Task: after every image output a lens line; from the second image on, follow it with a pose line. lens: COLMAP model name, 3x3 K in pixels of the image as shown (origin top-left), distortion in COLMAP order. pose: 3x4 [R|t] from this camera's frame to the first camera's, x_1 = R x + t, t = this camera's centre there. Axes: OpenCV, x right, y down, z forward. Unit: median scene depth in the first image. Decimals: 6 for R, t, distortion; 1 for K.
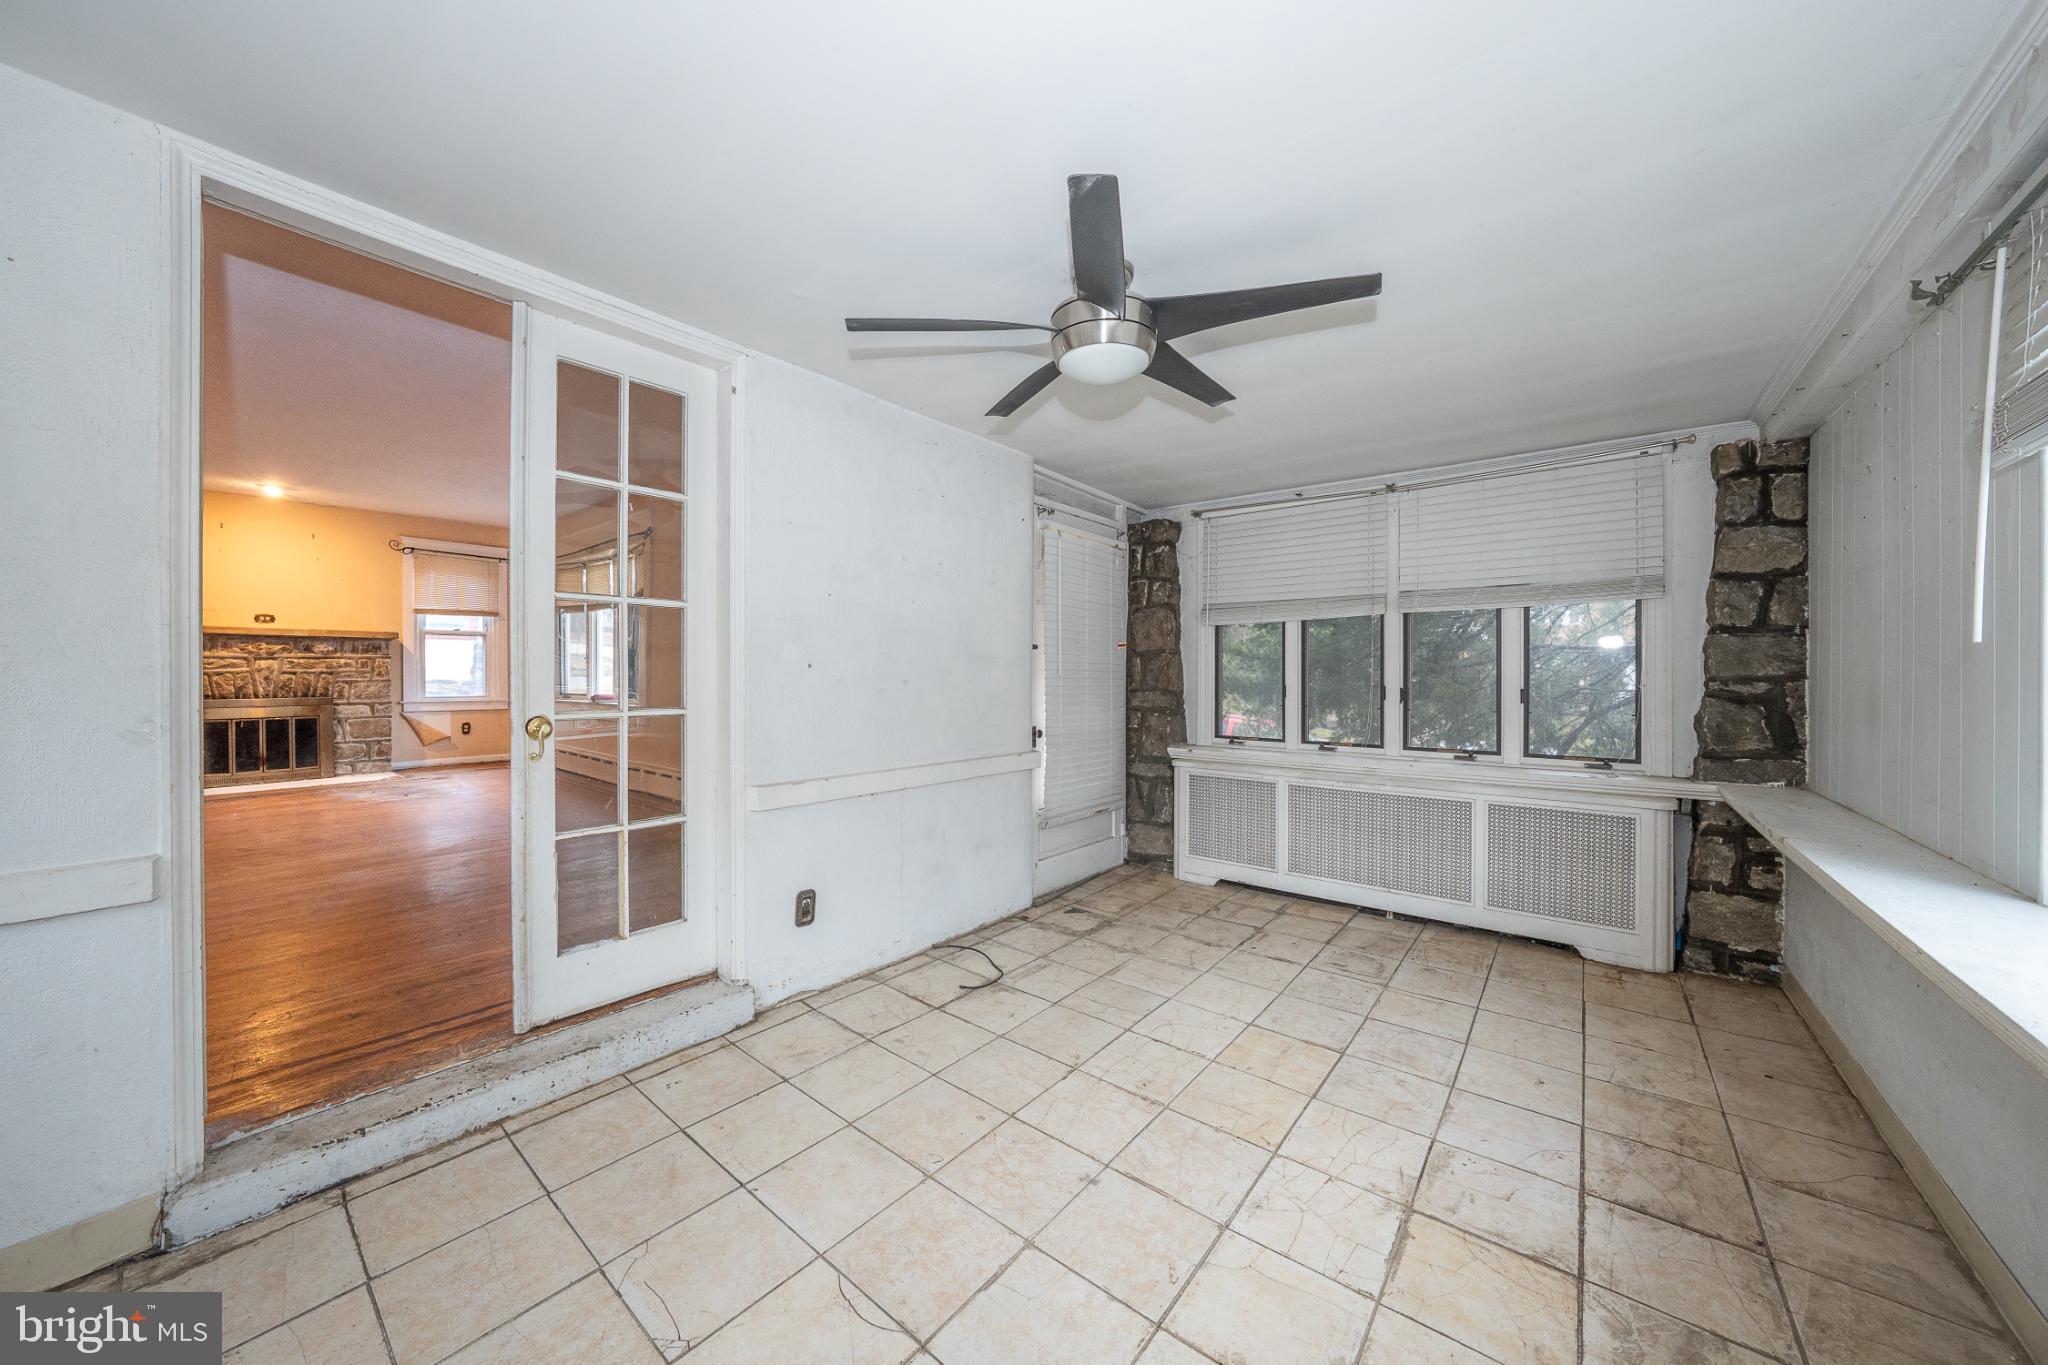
lens RADIAL K [[702.8, 0, 1029.3], [0, 702.8, 676.0], [0, 0, 1]] dist [-0.024027, 0.003576]
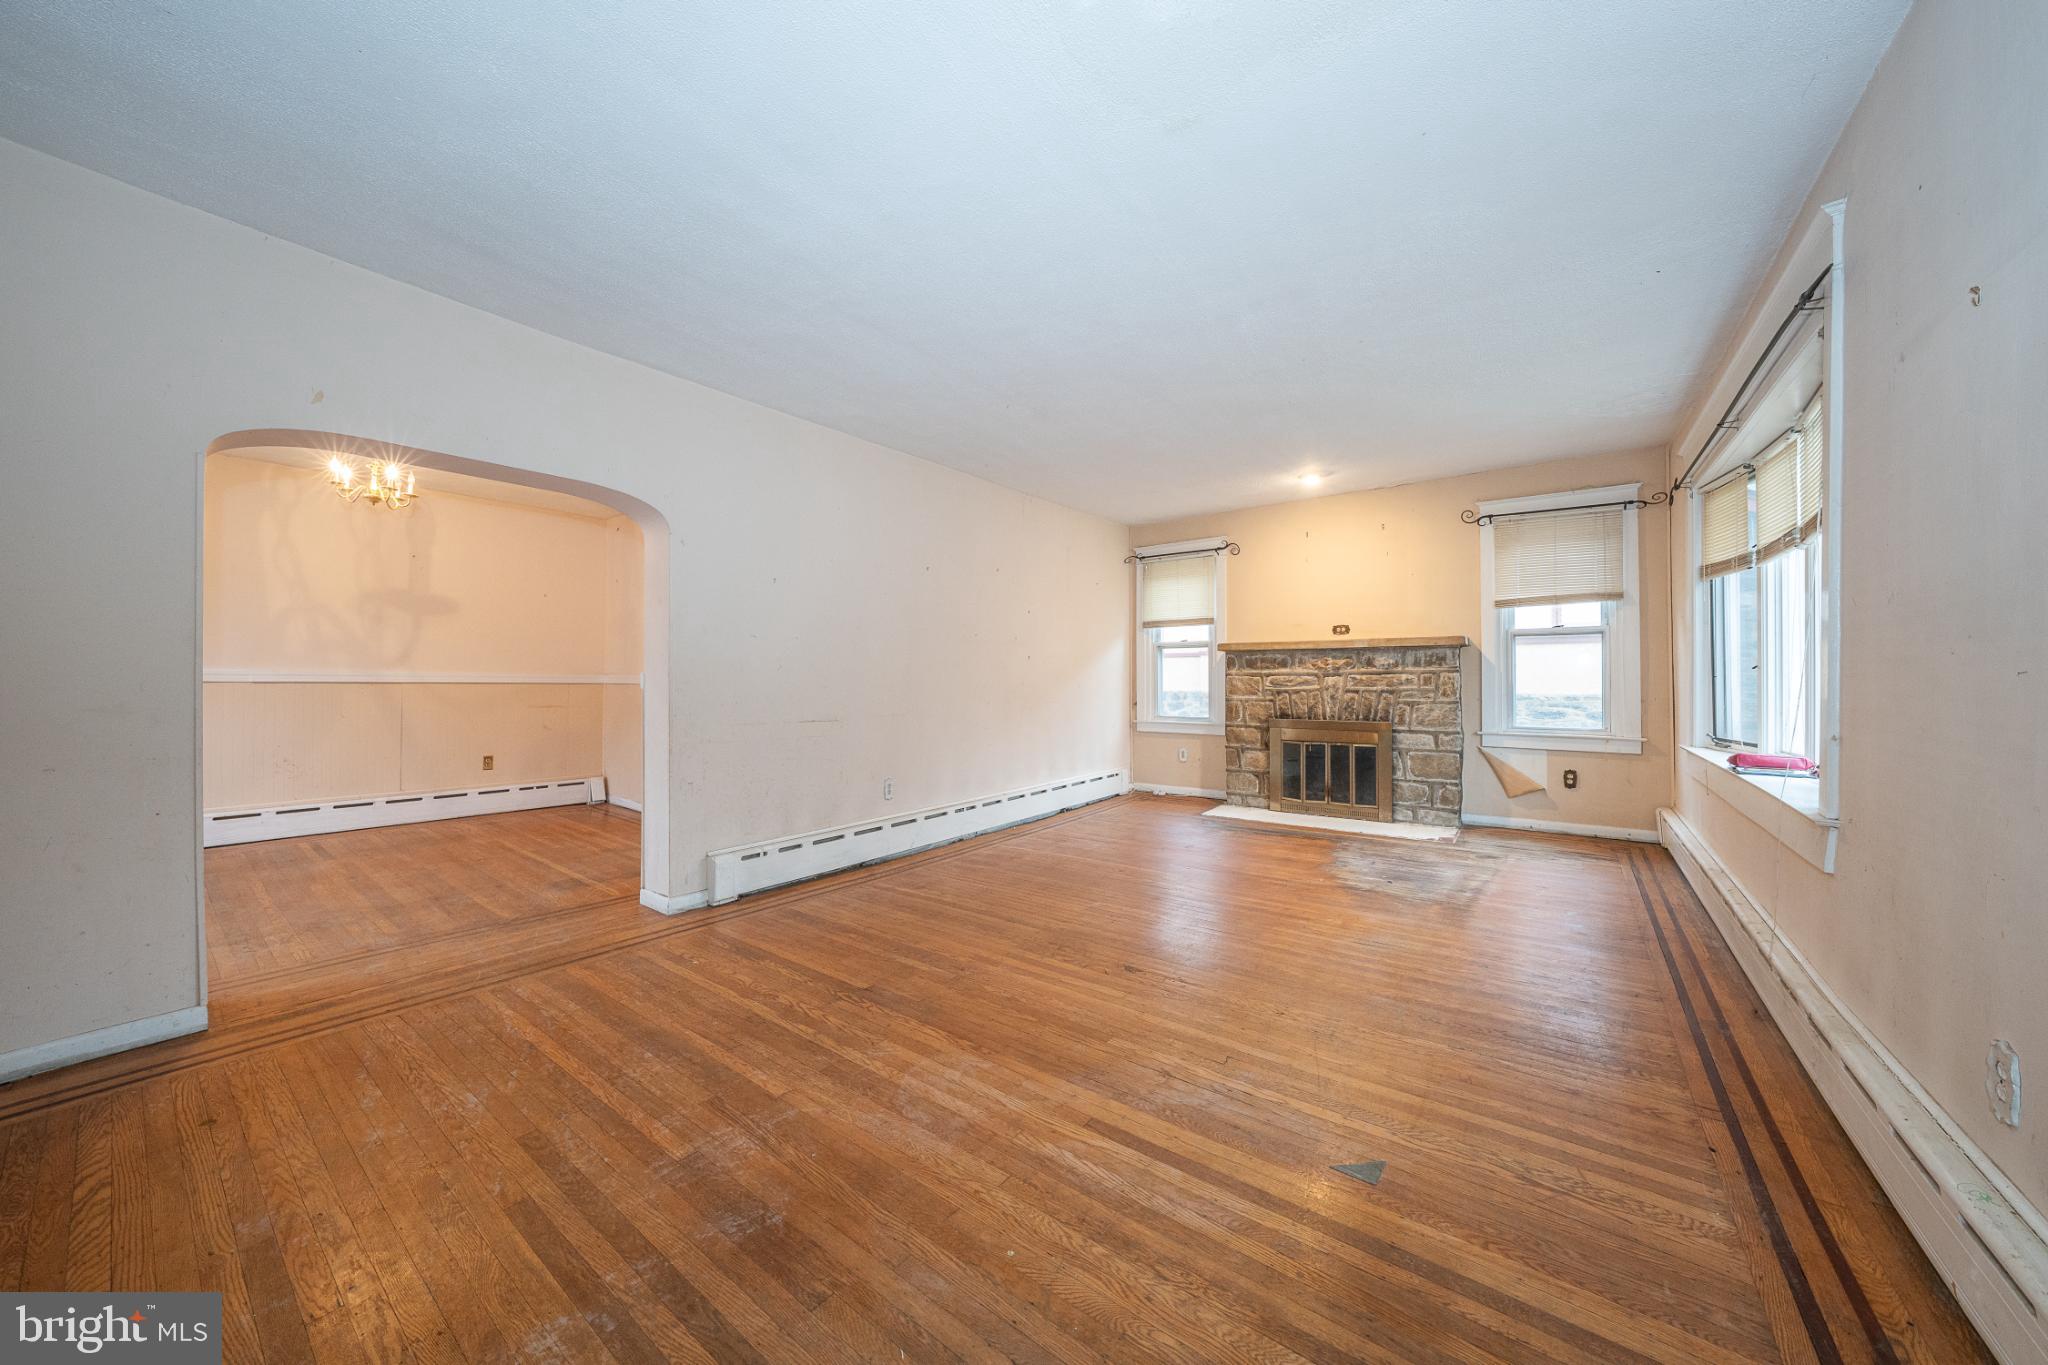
lens RADIAL K [[702.8, 0, 1029.4], [0, 702.8, 675.5], [0, 0, 1]] dist [-0.024027, 0.003576]
pose [[0.028217, -0.004856, -0.999590, -0.225790], [-0.001893, 0.999986, -0.004912, -0.019324], [0.999600, 0.002031, 0.028208, 0.584237]]
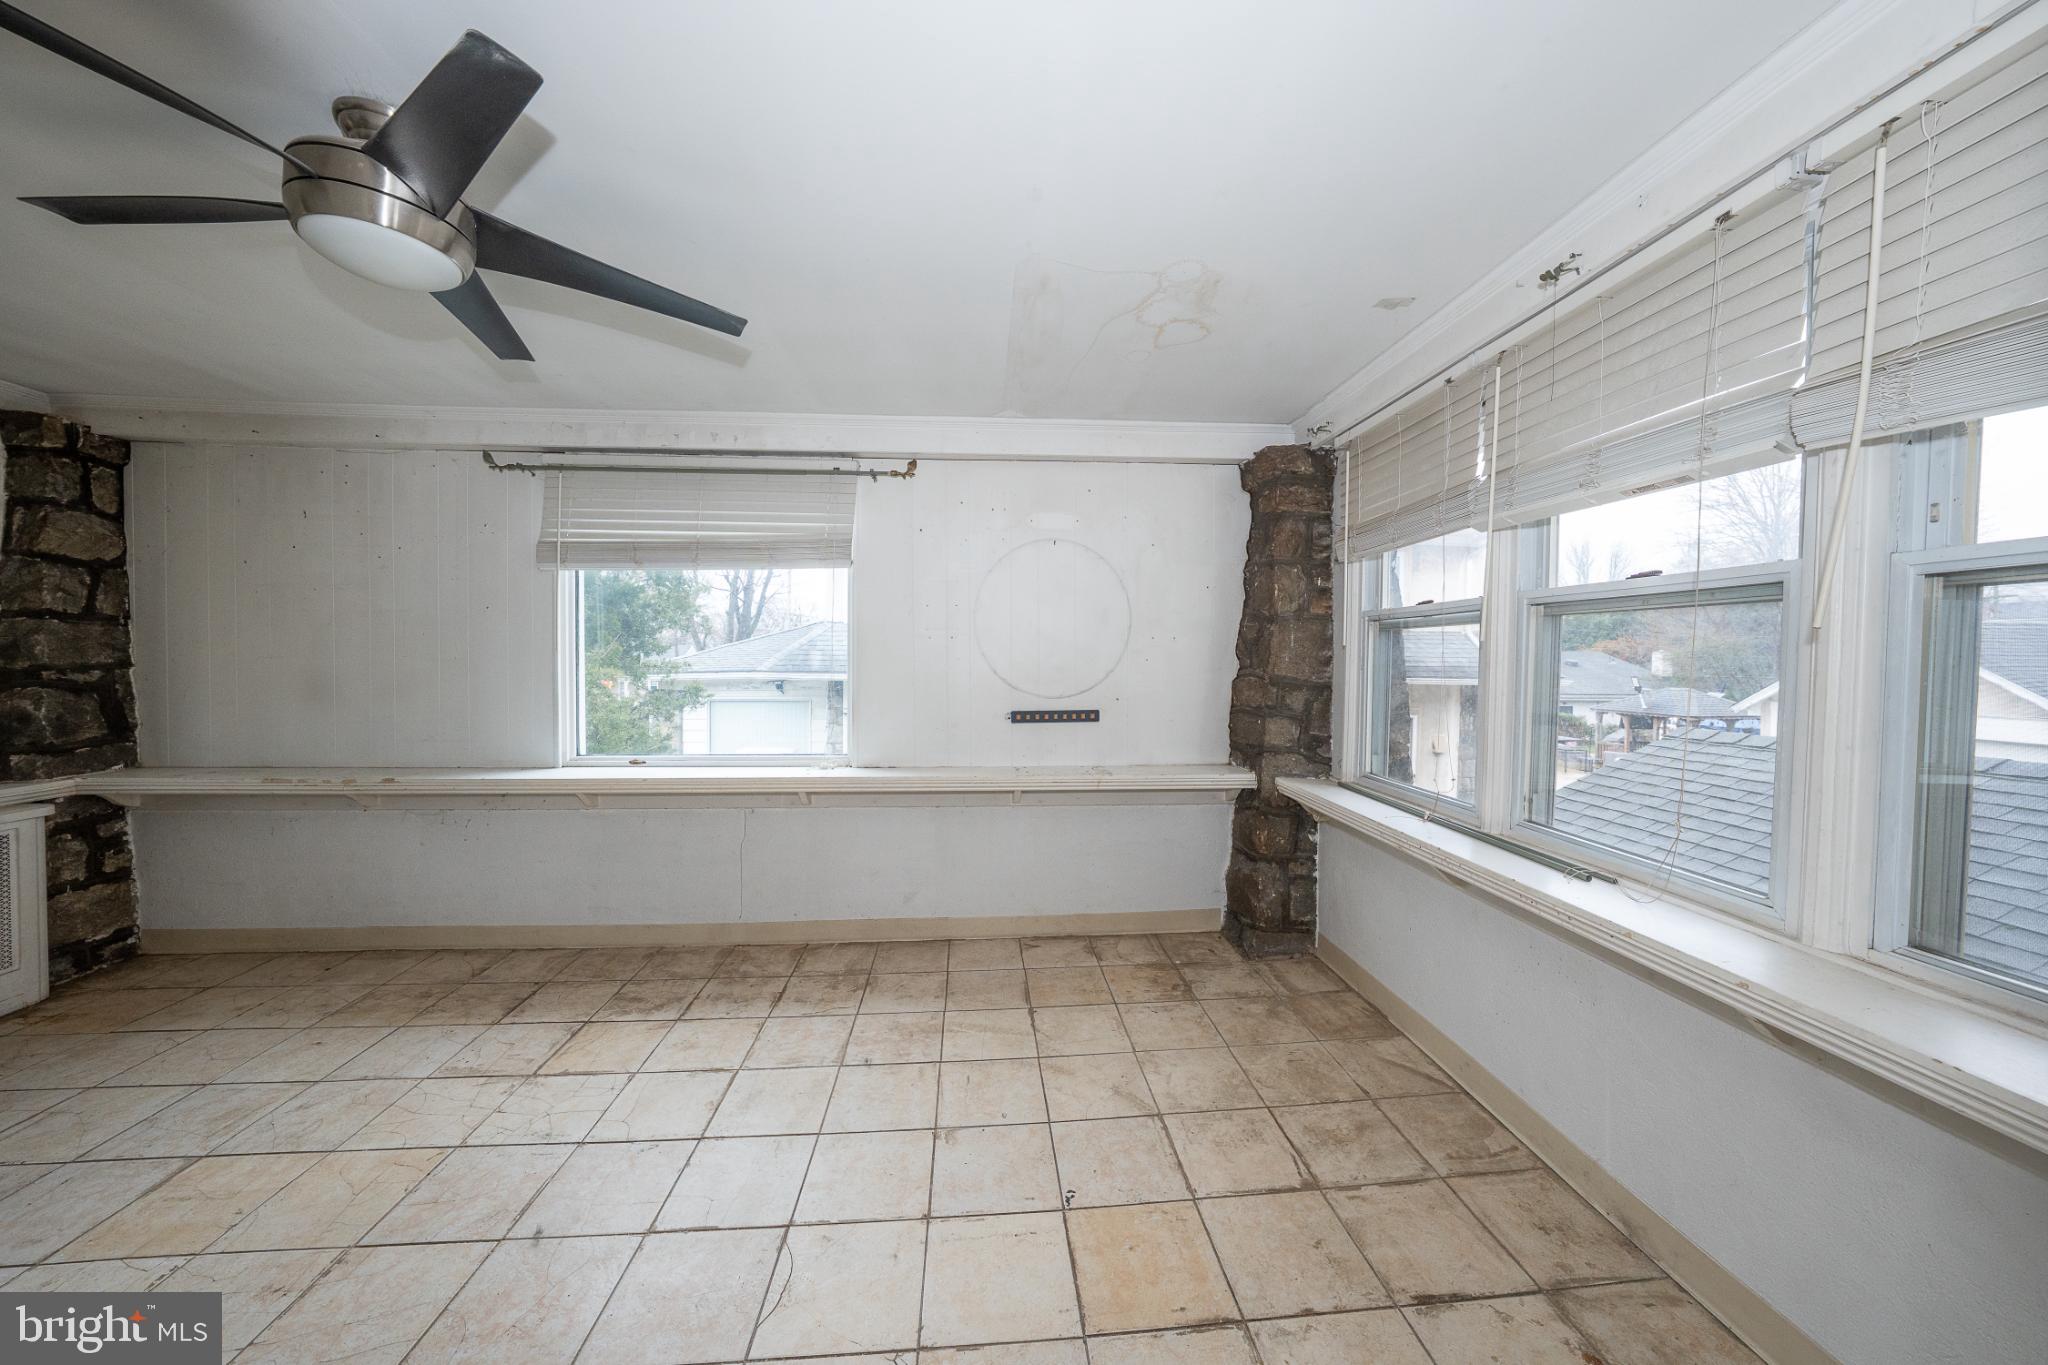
lens RADIAL K [[702.8, 0, 1037.4], [0, 702.8, 684.2], [0, 0, 1]] dist [-0.024027, 0.003576]
pose [[-0.699159, -0.037882, 0.713962, -0.244556], [-0.012165, 0.999081, 0.041098, -0.011208], [-0.714863, 0.020049, -0.698977, 0.283211]]
